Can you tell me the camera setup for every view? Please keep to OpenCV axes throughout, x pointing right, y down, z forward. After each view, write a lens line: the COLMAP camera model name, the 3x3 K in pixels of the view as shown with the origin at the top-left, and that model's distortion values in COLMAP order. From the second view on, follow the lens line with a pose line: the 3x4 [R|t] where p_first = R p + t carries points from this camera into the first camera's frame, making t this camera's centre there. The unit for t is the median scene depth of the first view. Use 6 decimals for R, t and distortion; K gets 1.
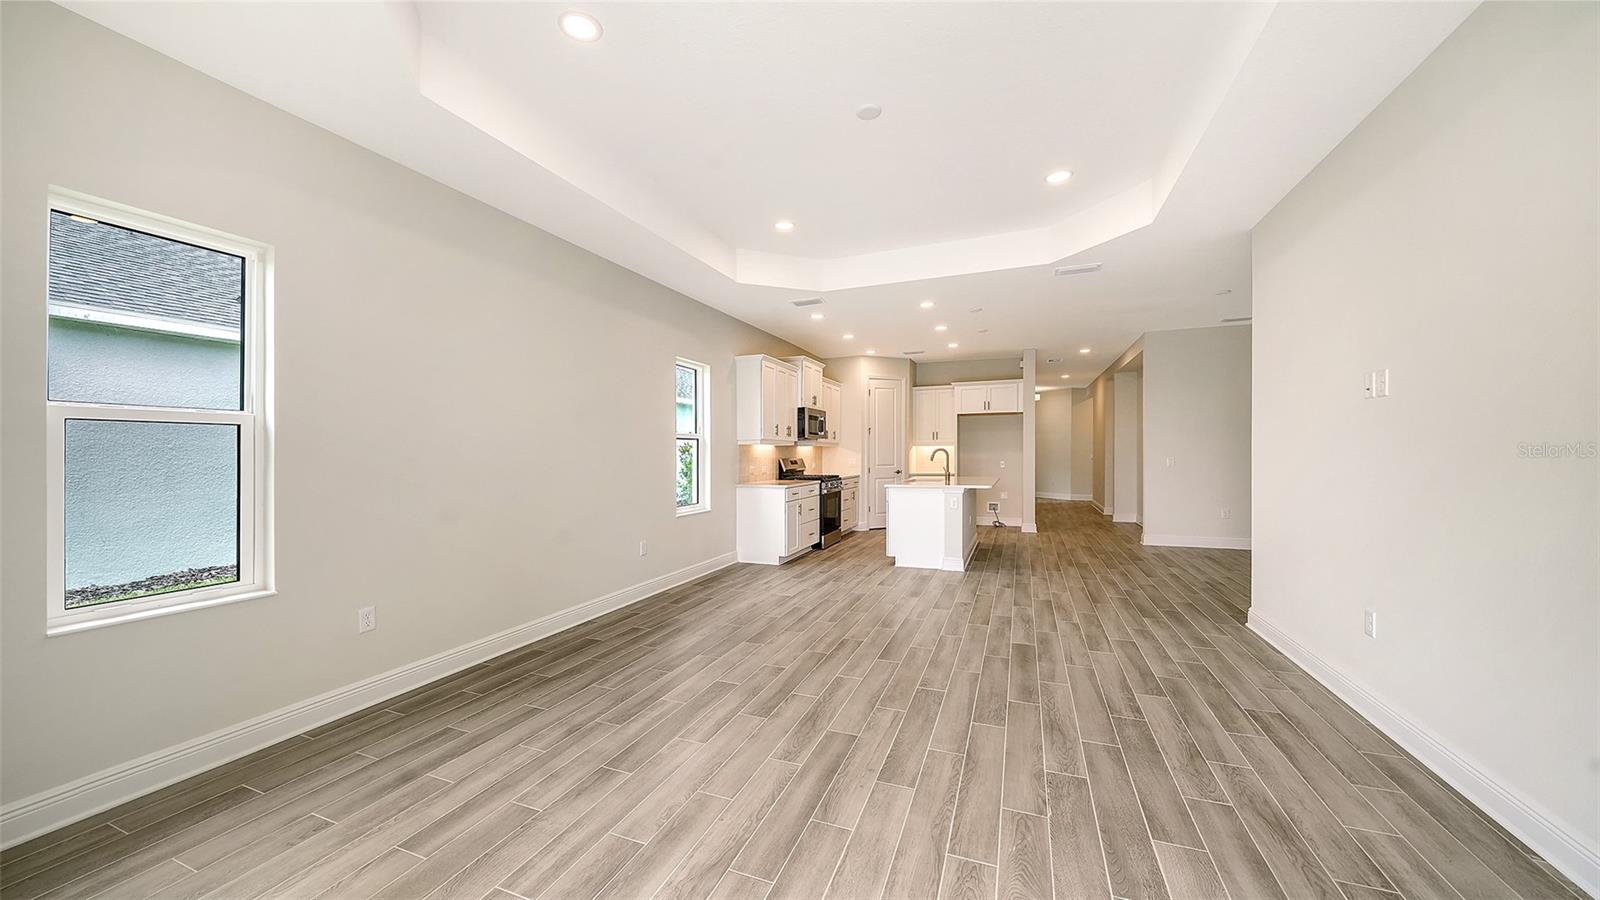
lens RADIAL K [[558.5, 0, 800.0], [0, 558.5, 450.0], [0, 0, 1]] dist [-0.002393, -0.000265]
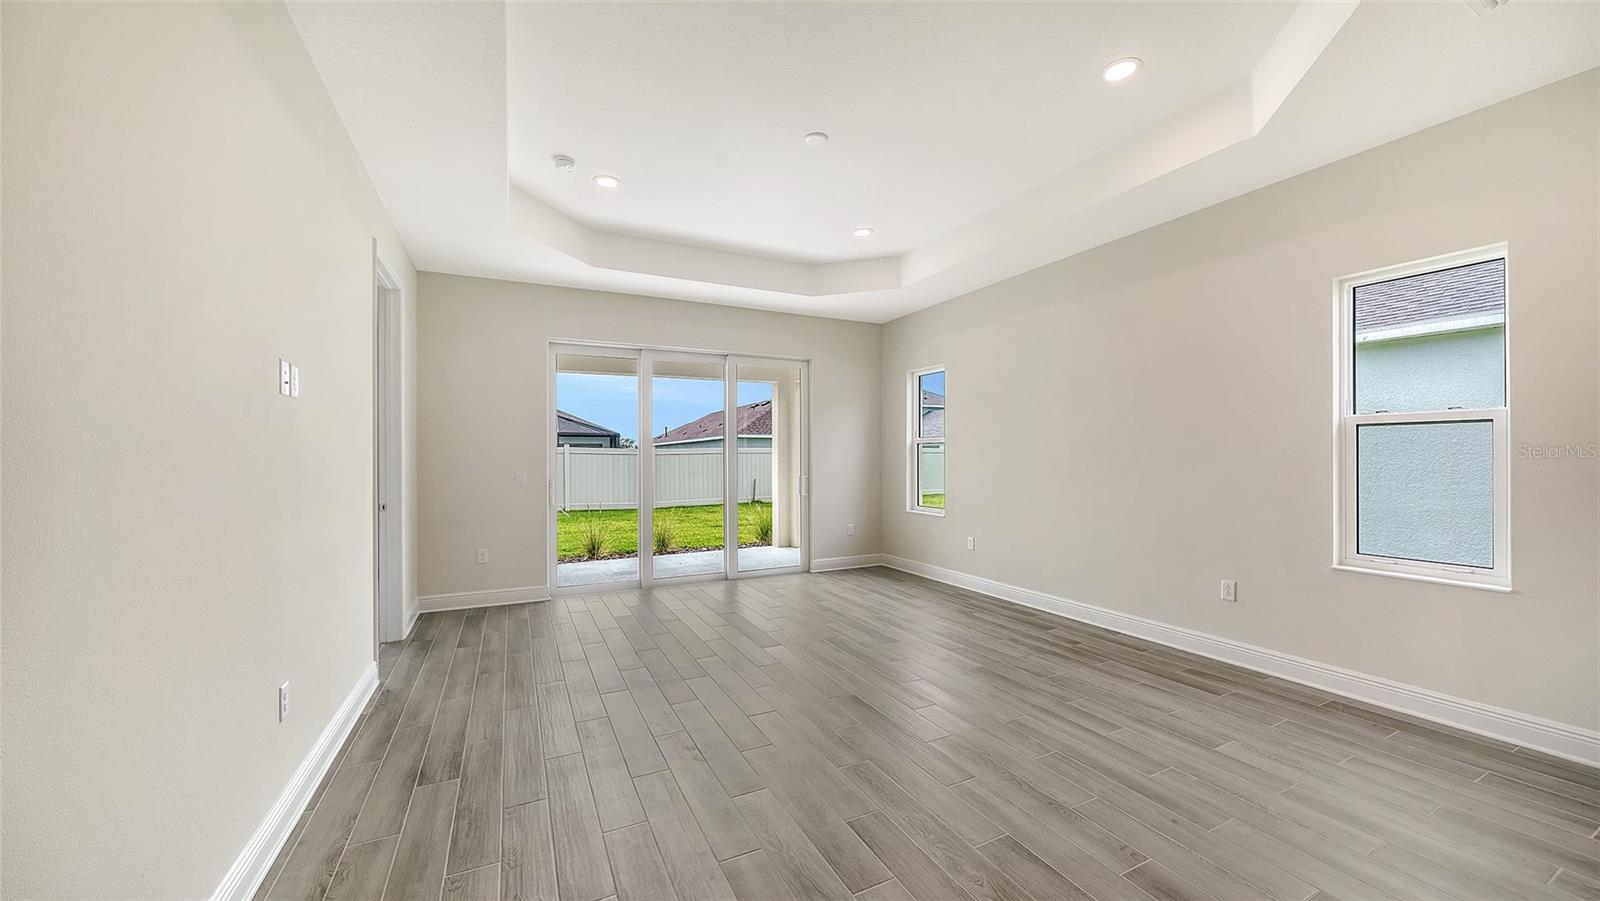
lens RADIAL K [[574.7, 0, 800.0], [0, 574.7, 455.3], [0, 0, 1]] dist [-0.001031, -0.000045]
pose [[-0.666854, 0.010476, -0.745115, 0.424424], [0.016399, 0.999865, -0.000619, -0.000268], [0.745008, -0.012631, -0.666936, 0.759372]]
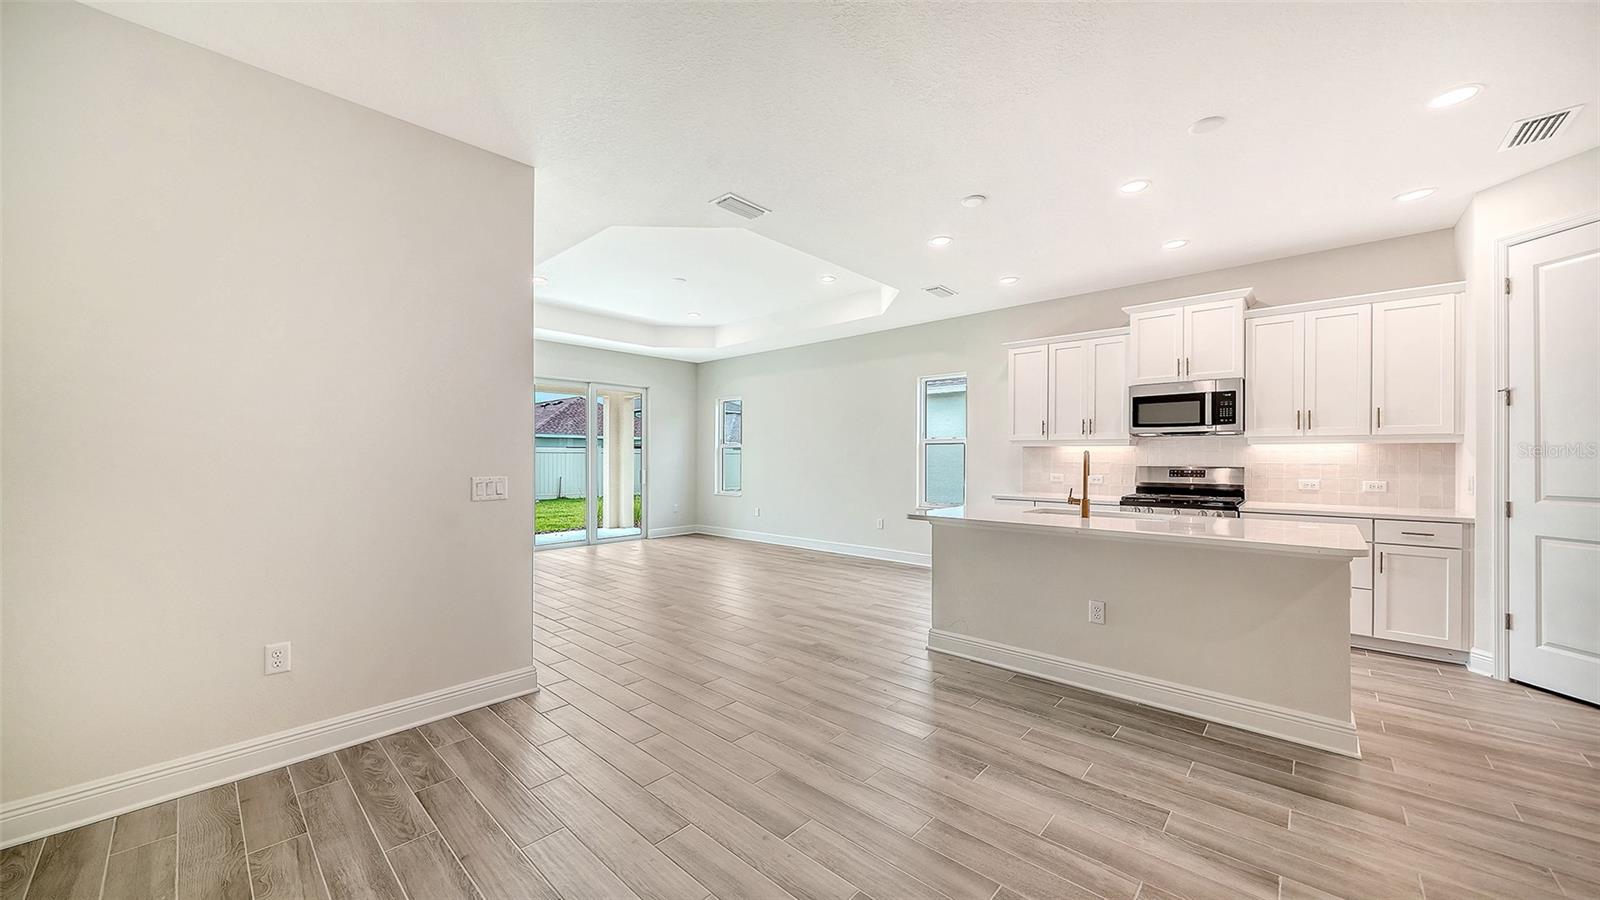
lens RADIAL K [[558.6, 0, 795.7], [0, 558.6, 453.7], [0, 0, 1]] dist [-0.006964, -0.000134]
pose [[-0.354983, 0.002516, -0.934869, 0.782668], [0.007015, 0.999975, 0.000028, -0.002138], [0.934846, -0.006548, -0.354992, 0.913748]]
